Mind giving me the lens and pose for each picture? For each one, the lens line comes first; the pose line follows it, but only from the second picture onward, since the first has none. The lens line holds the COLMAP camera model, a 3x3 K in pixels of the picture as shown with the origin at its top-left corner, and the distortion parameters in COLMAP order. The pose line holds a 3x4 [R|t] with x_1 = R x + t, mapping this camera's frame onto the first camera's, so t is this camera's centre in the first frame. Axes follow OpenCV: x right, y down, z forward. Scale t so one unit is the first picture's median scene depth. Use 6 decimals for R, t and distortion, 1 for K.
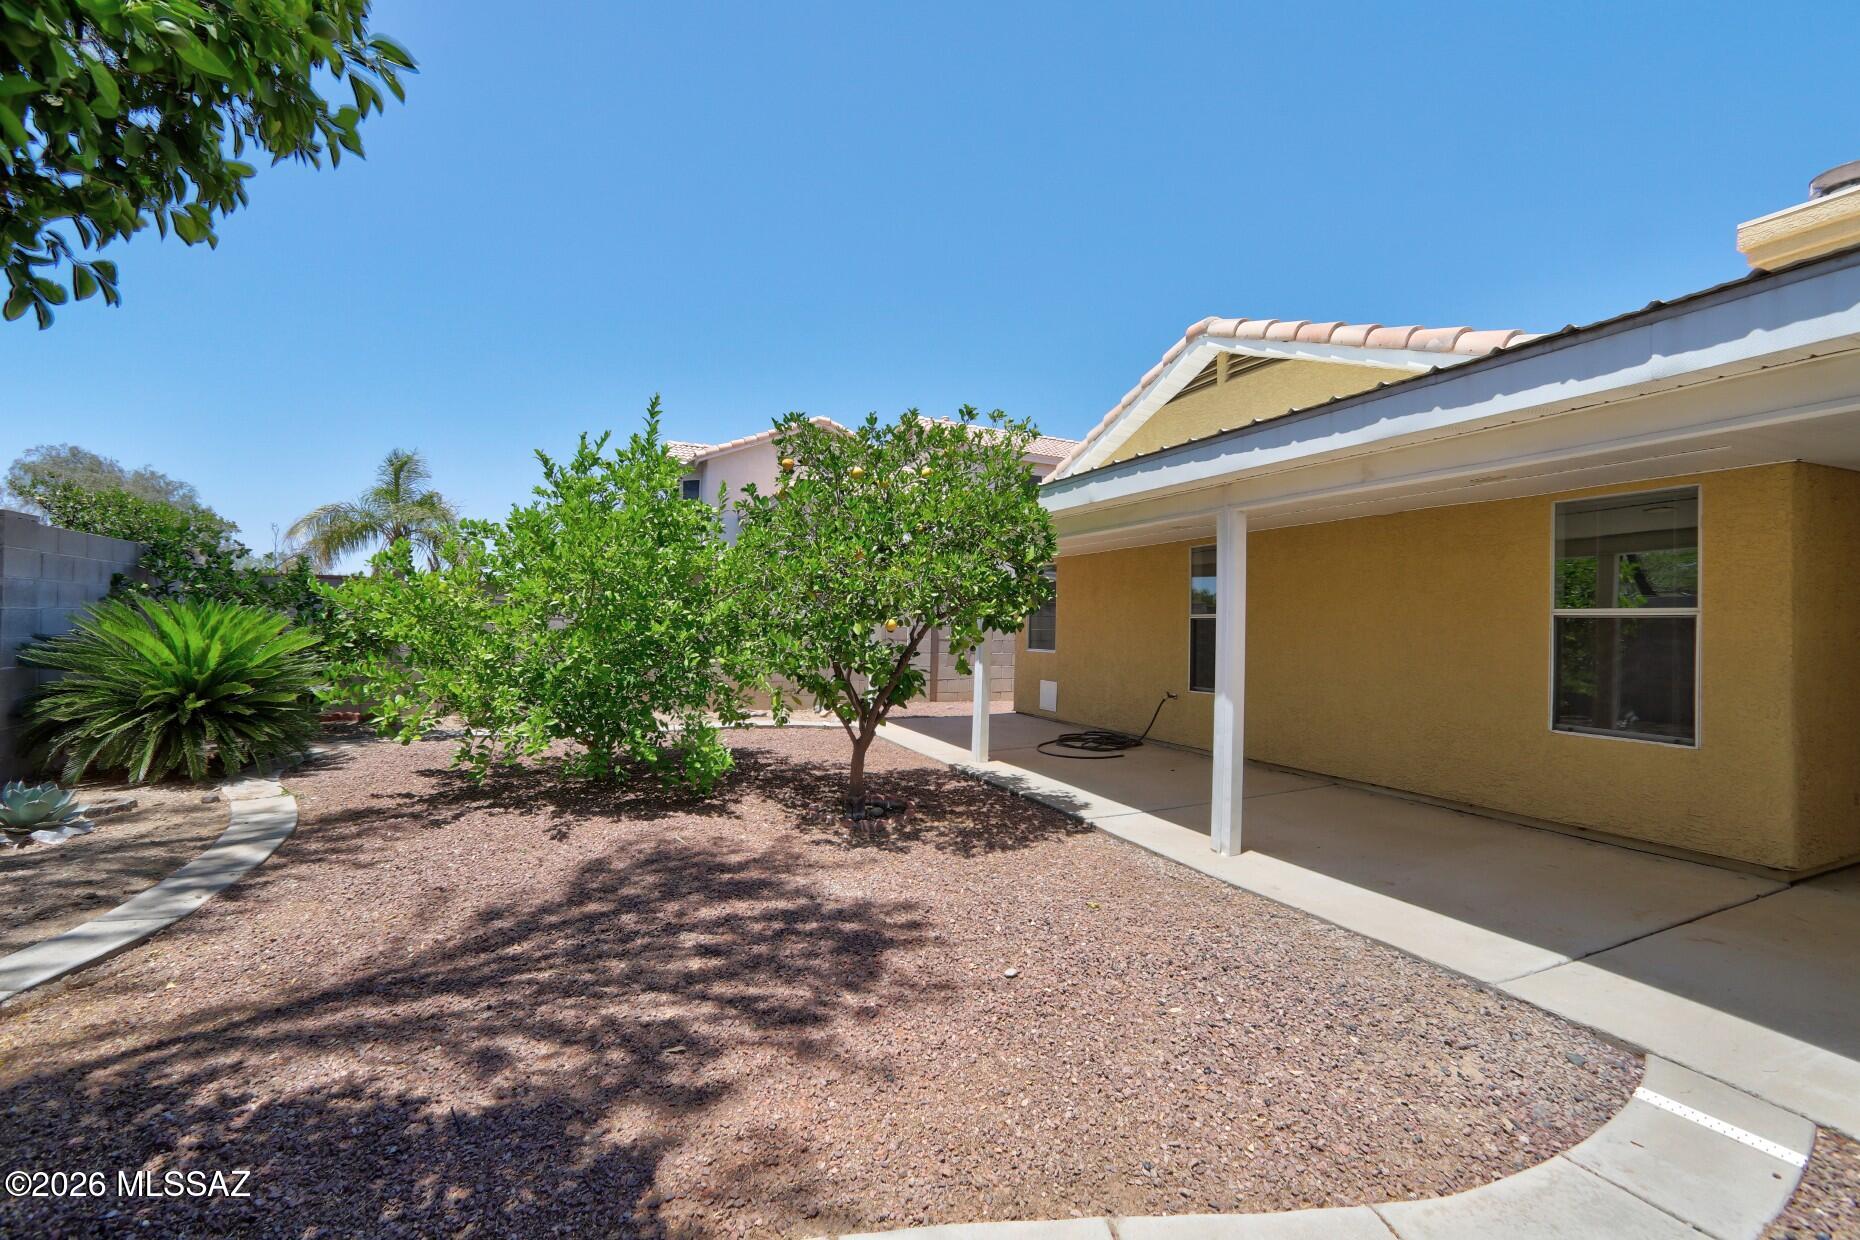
lens RADIAL K [[750.5, 0, 930.0], [0, 750.5, 620.0], [0, 0, 1]] dist [0.016974, 0.000449]
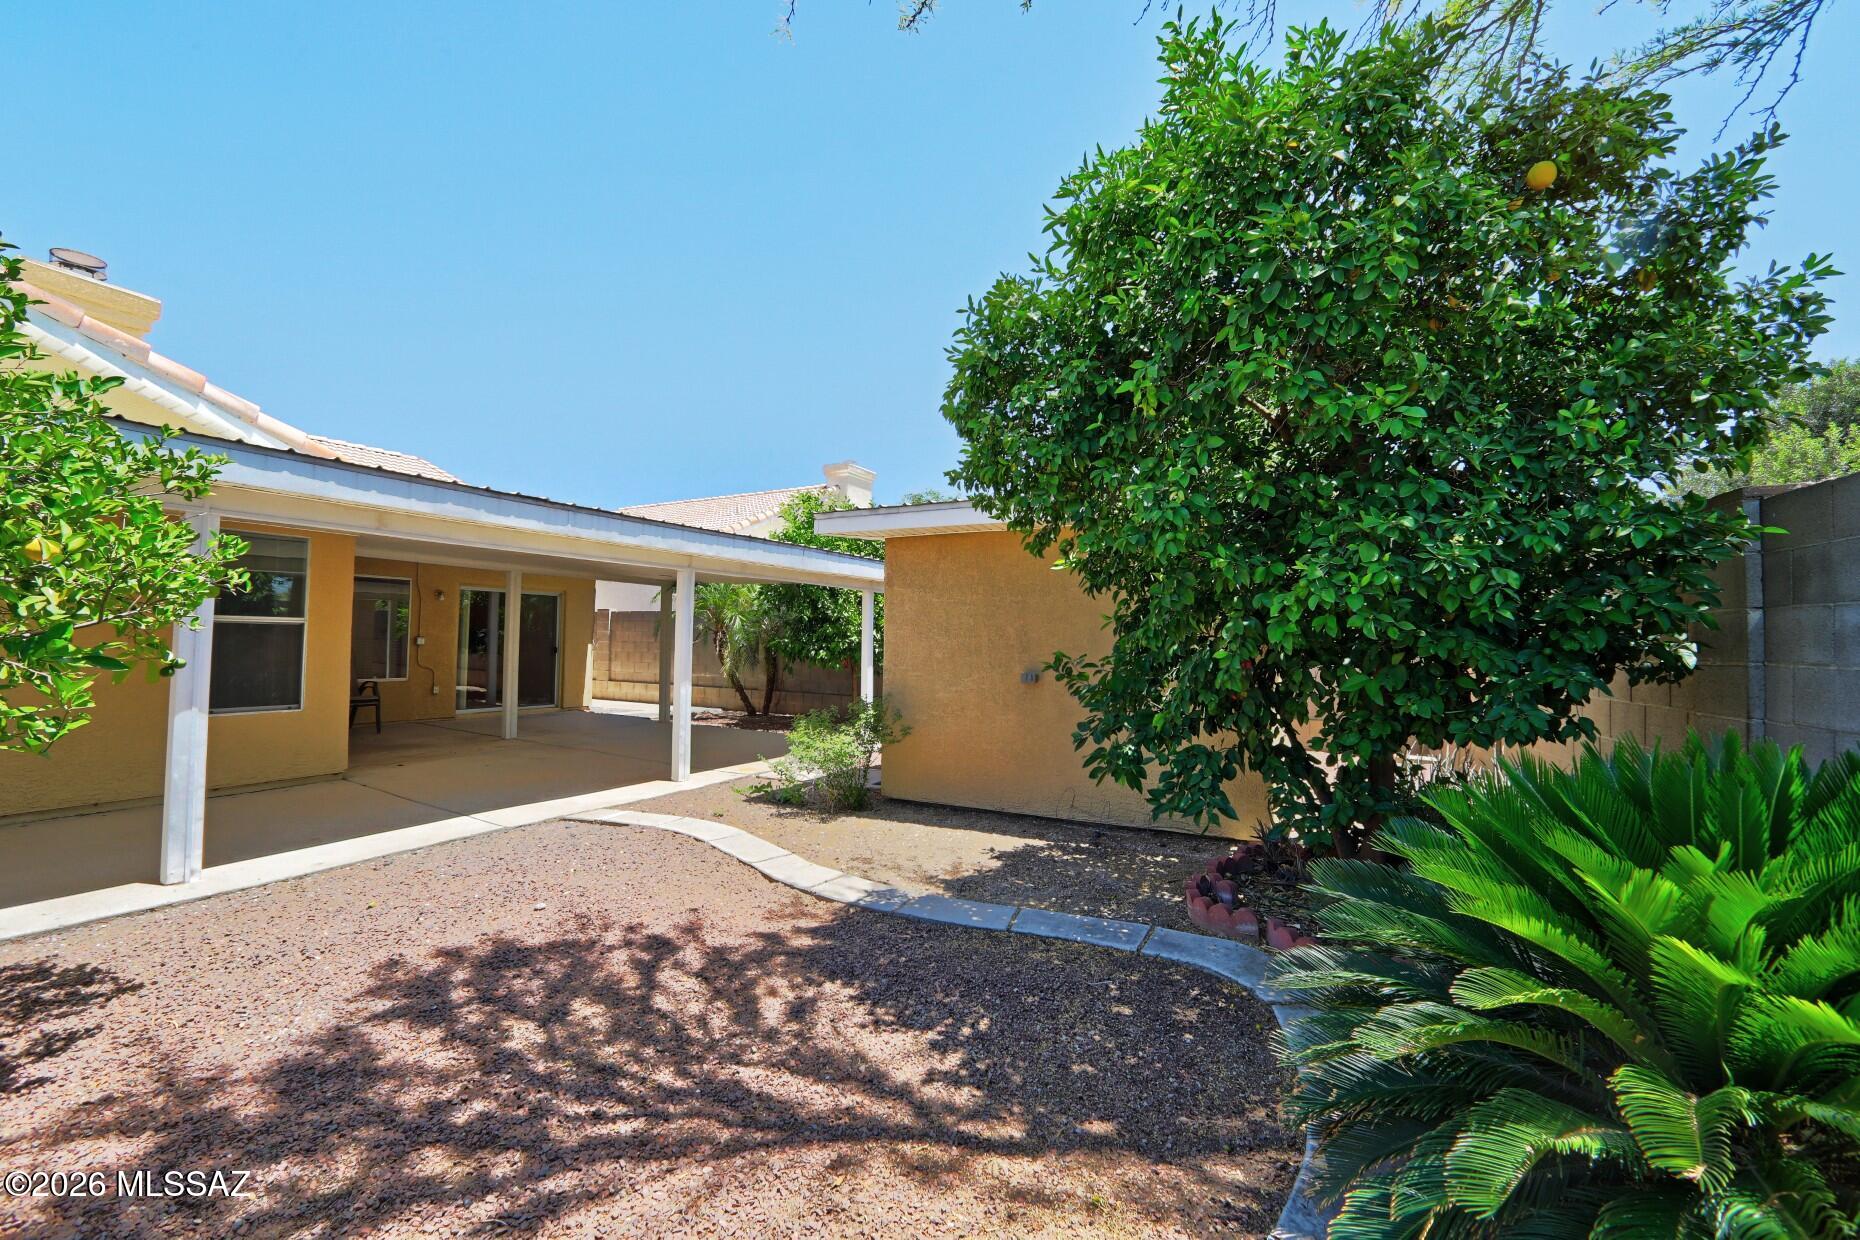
lens RADIAL K [[750.5, 0, 930.0], [0, 750.5, 620.0], [0, 0, 1]] dist [0.016974, 0.000449]
pose [[-0.620144, -0.001839, 0.784486, -1.312020], [-0.034008, 0.999120, -0.024541, -0.021333], [-0.783751, -0.041898, -0.619661, 1.272587]]
